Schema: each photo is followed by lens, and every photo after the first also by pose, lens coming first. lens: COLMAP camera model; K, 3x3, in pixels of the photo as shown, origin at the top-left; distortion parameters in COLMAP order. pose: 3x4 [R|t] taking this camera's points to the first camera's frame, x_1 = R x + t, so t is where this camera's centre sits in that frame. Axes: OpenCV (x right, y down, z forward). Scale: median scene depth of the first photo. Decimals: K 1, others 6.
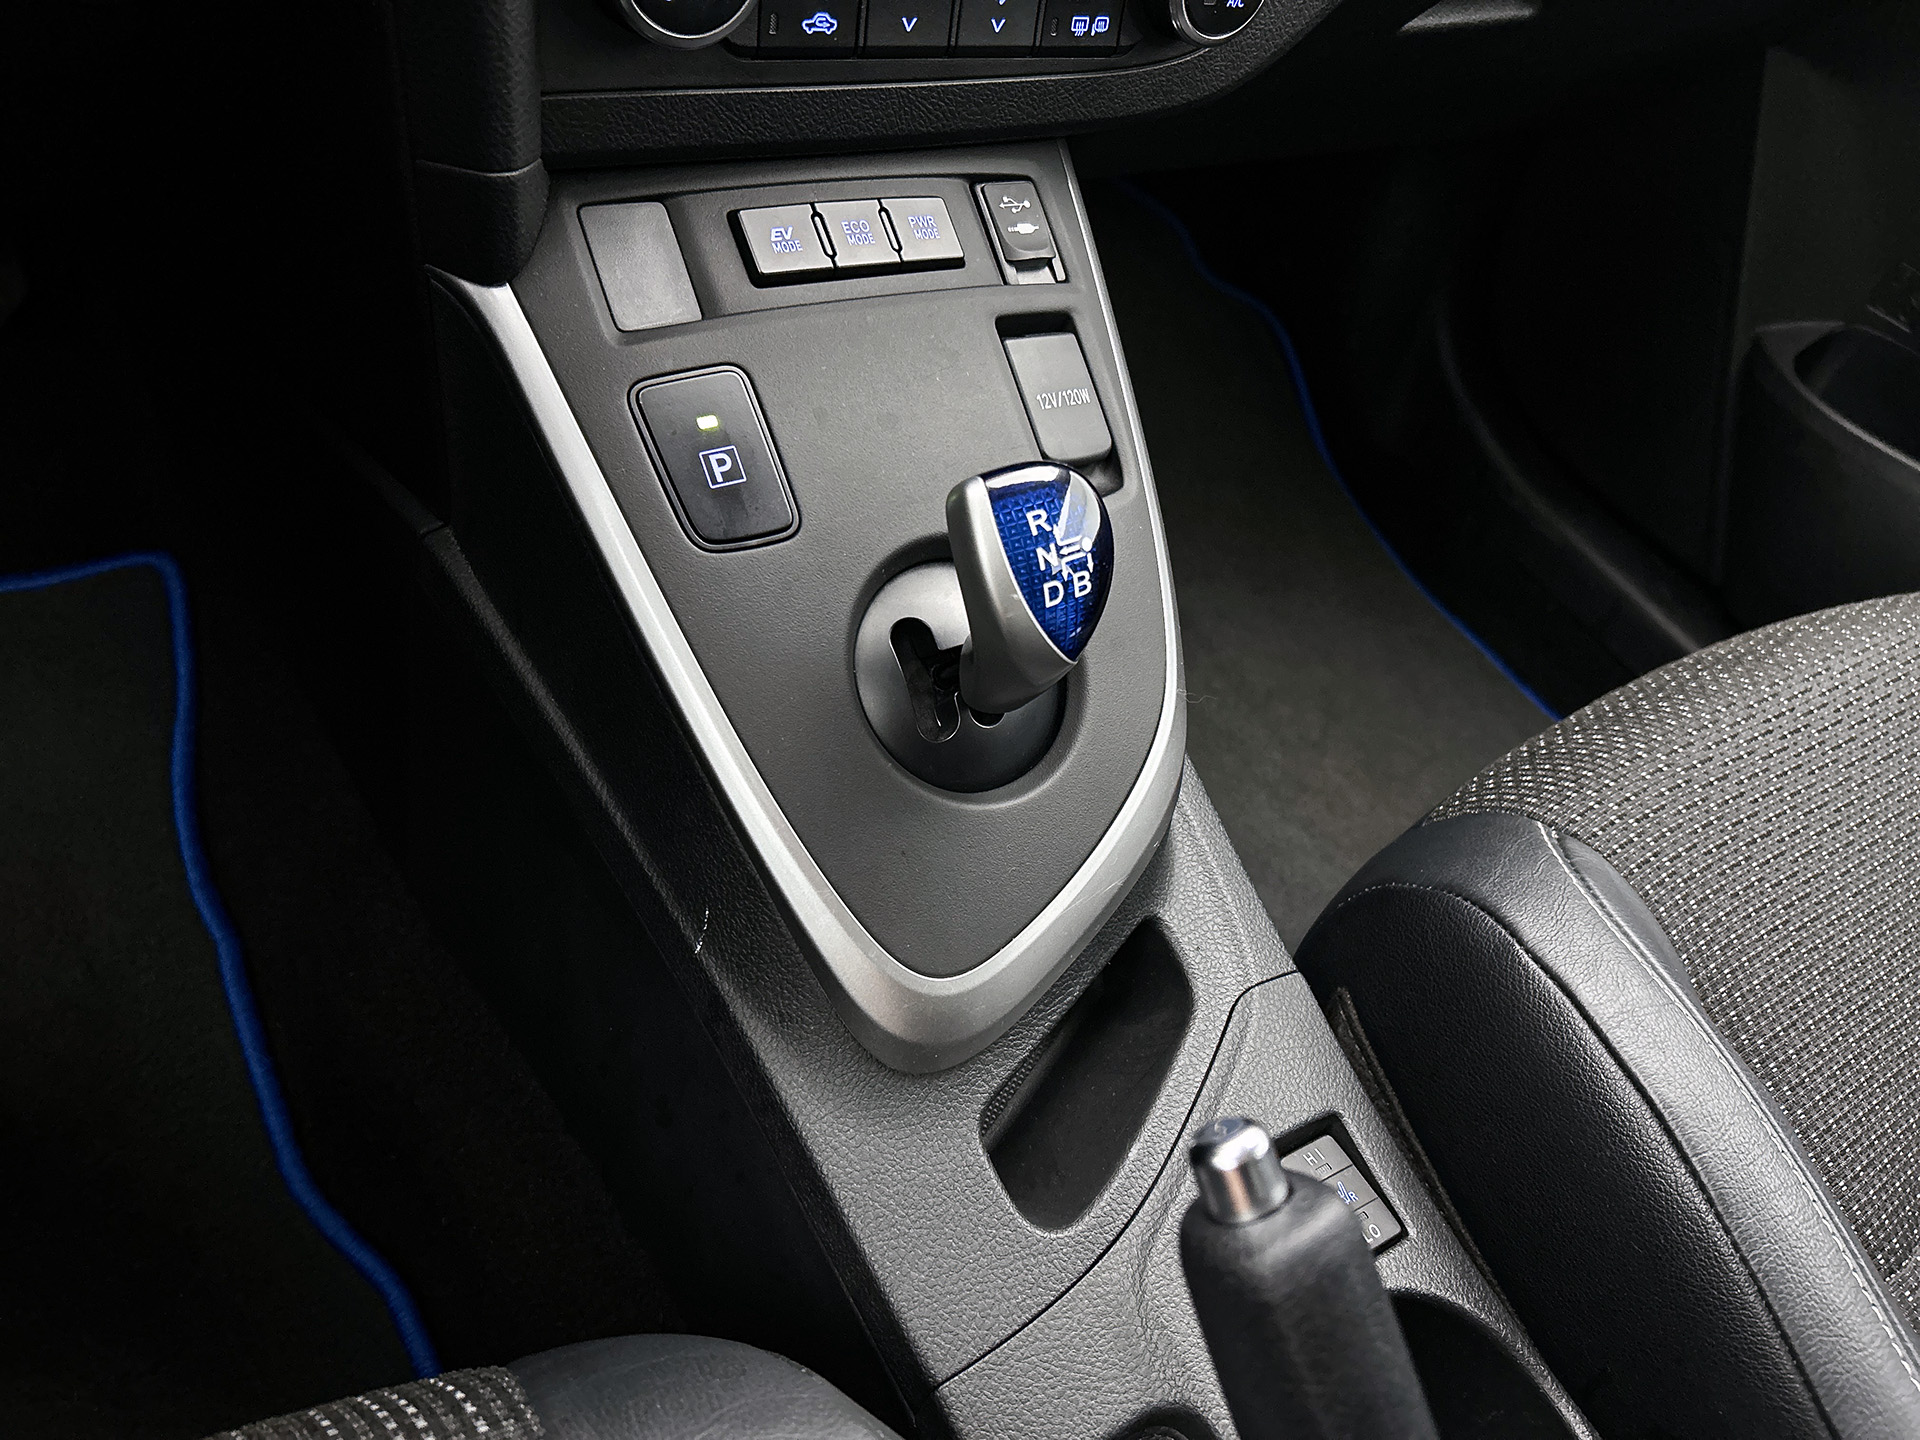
lens RADIAL K [[1485.4, 0, 978.6], [0, 1485.4, 725.9], [0, 0, 1]] dist [0.055967, -0.057907]
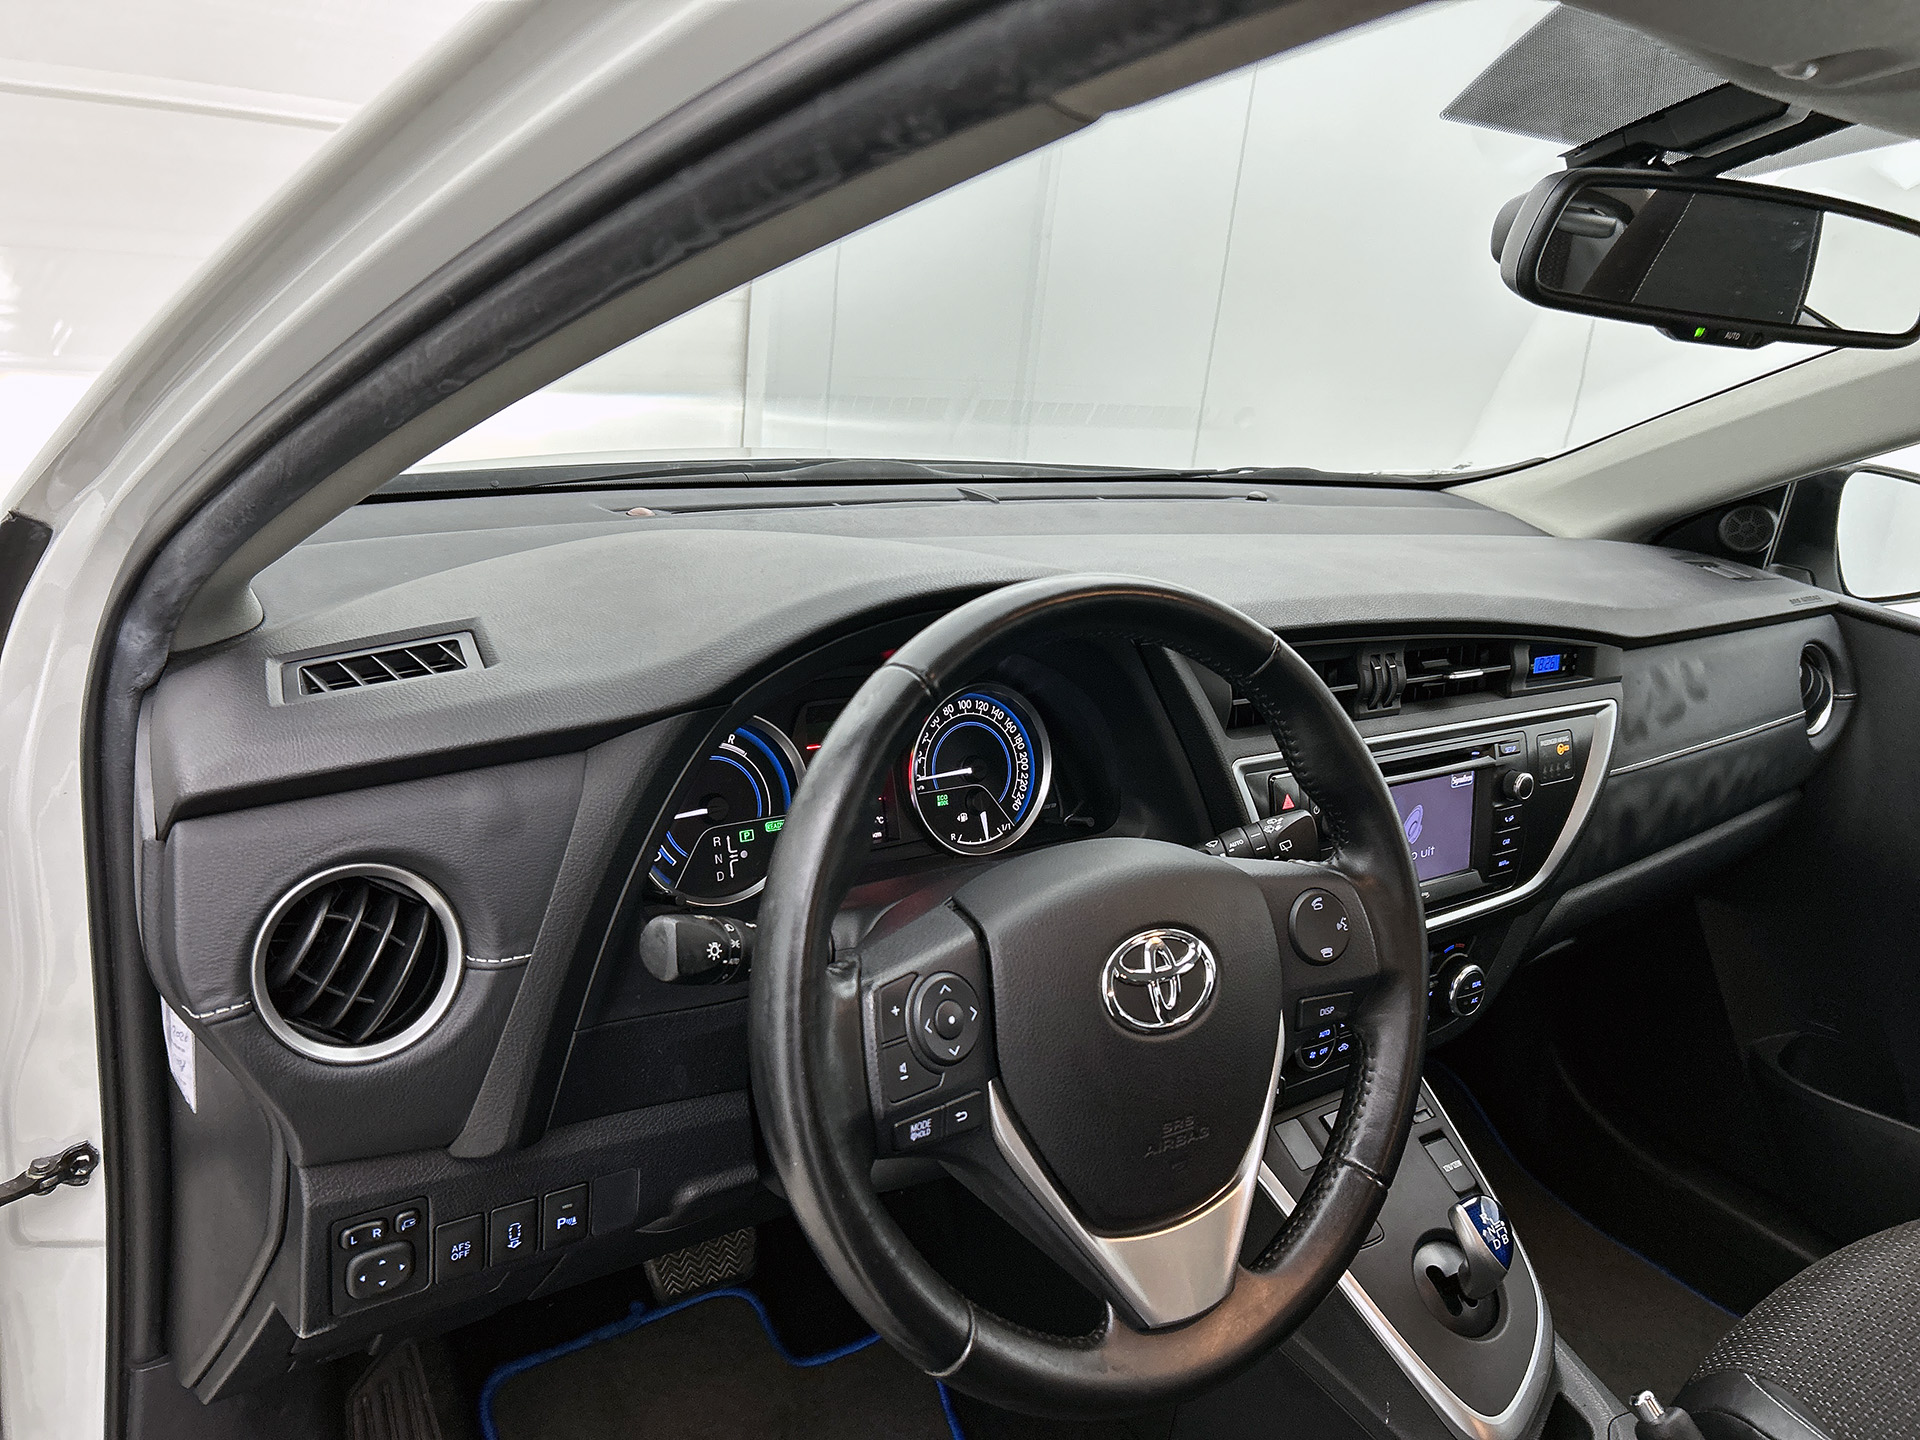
lens RADIAL K [[1485.4, 0, 980.3], [0, 1485.4, 708.2], [0, 0, 1]] dist [0.055967, -0.057907]
pose [[0.985087, -0.171702, -0.011076, -0.596064], [0.145997, 0.868202, -0.474248, 0.195268], [0.091046, 0.465558, 0.880322, -1.710361]]
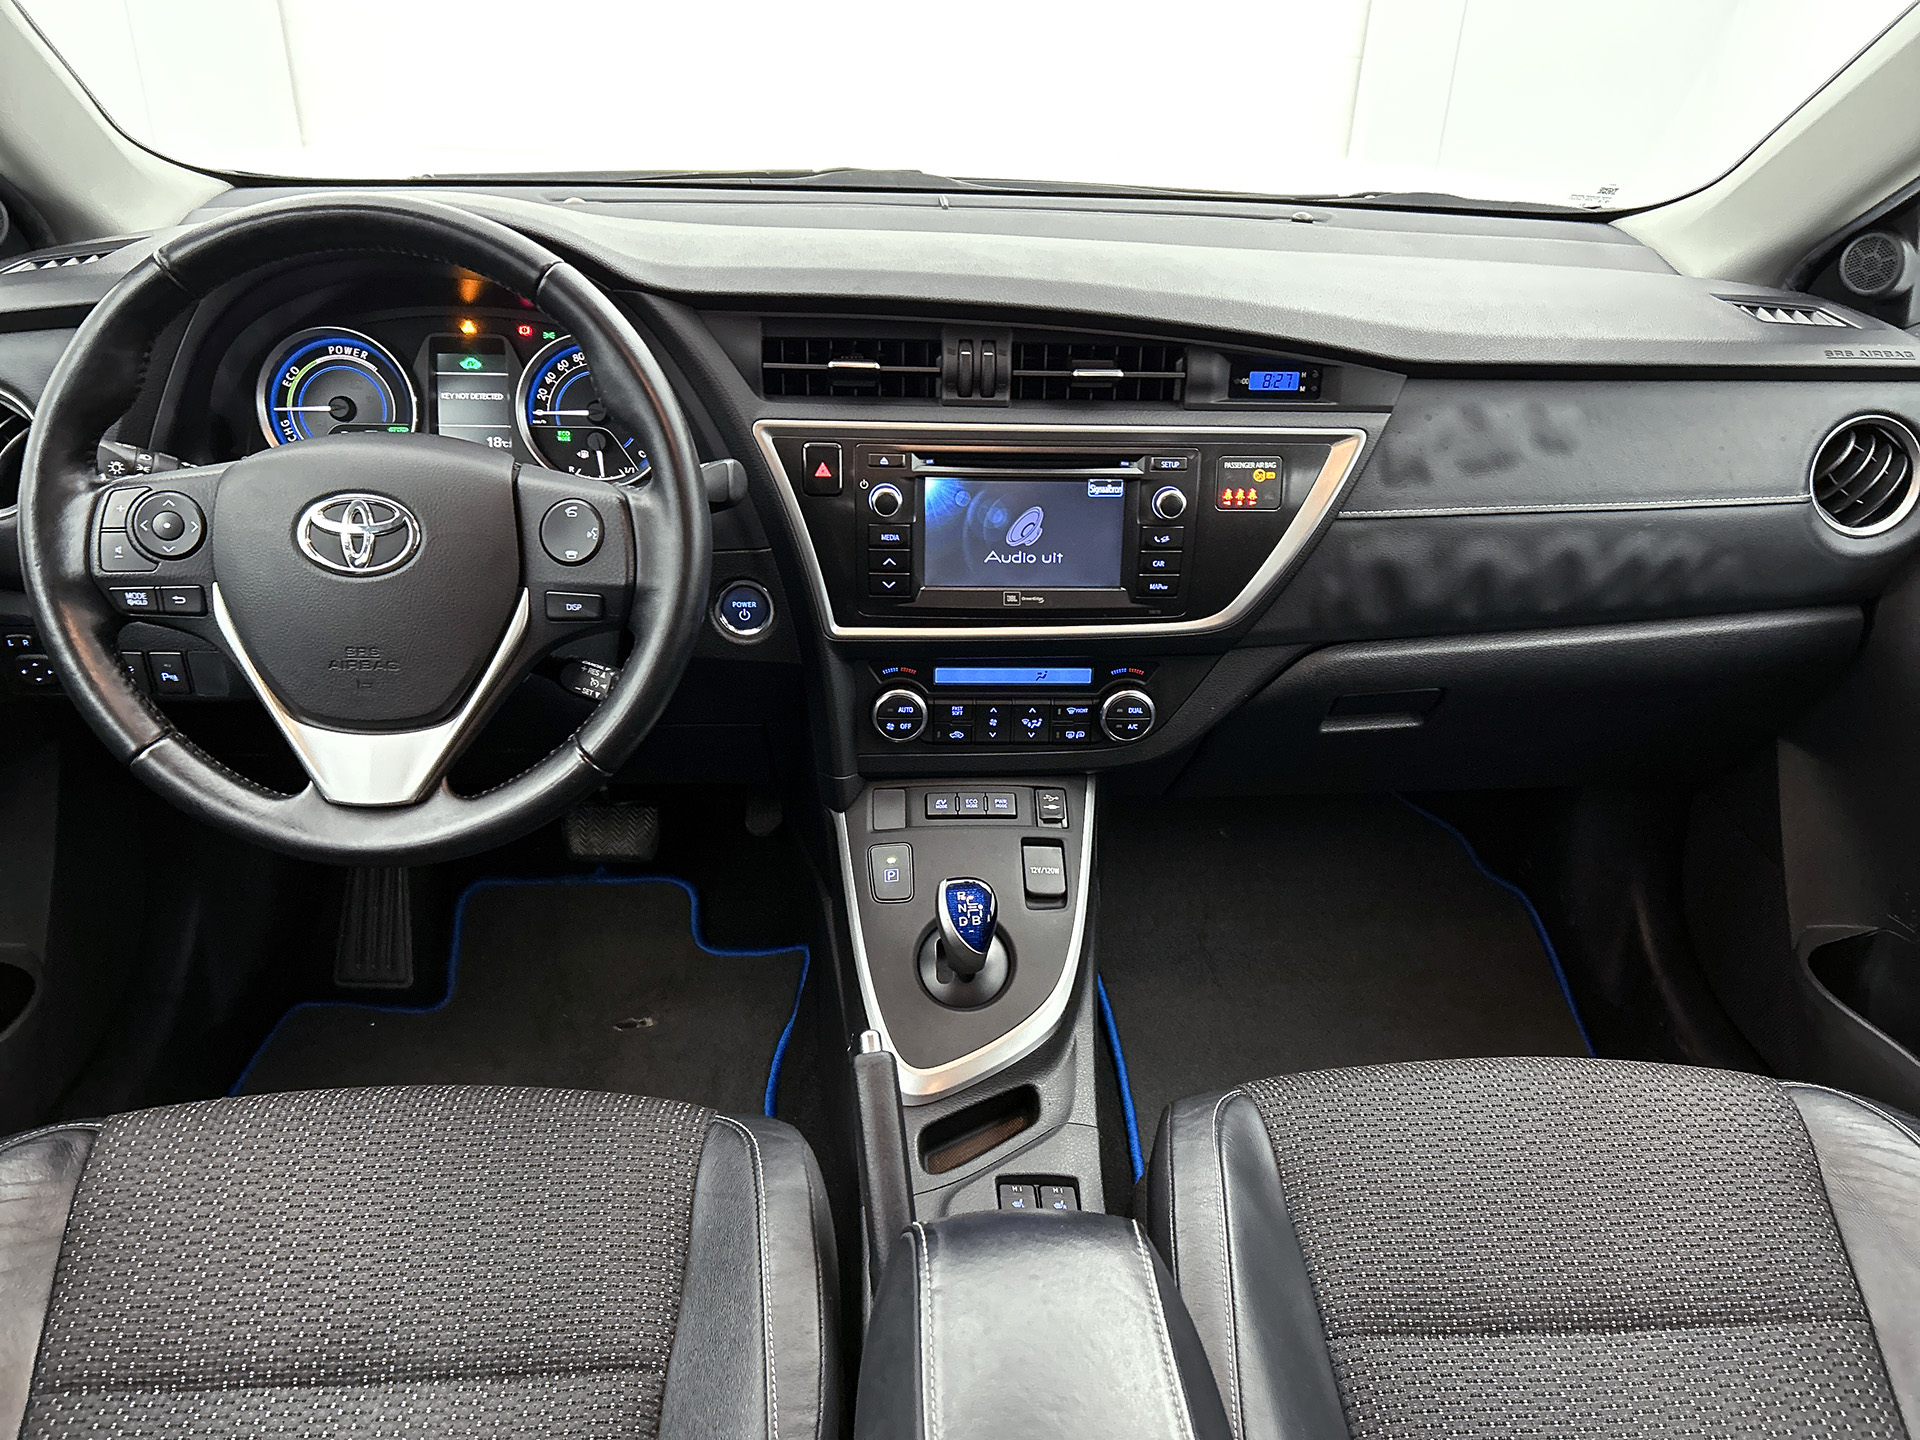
lens RADIAL K [[1485.4, 0, 968.3], [0, 1485.4, 739.3], [0, 0, 1]] dist [0.055967, -0.057907]
pose [[0.849734, 0.013223, -0.527046, 1.351681], [-0.217188, 0.919697, -0.327089, 0.451126], [0.480397, 0.392407, 0.784370, -1.178672]]
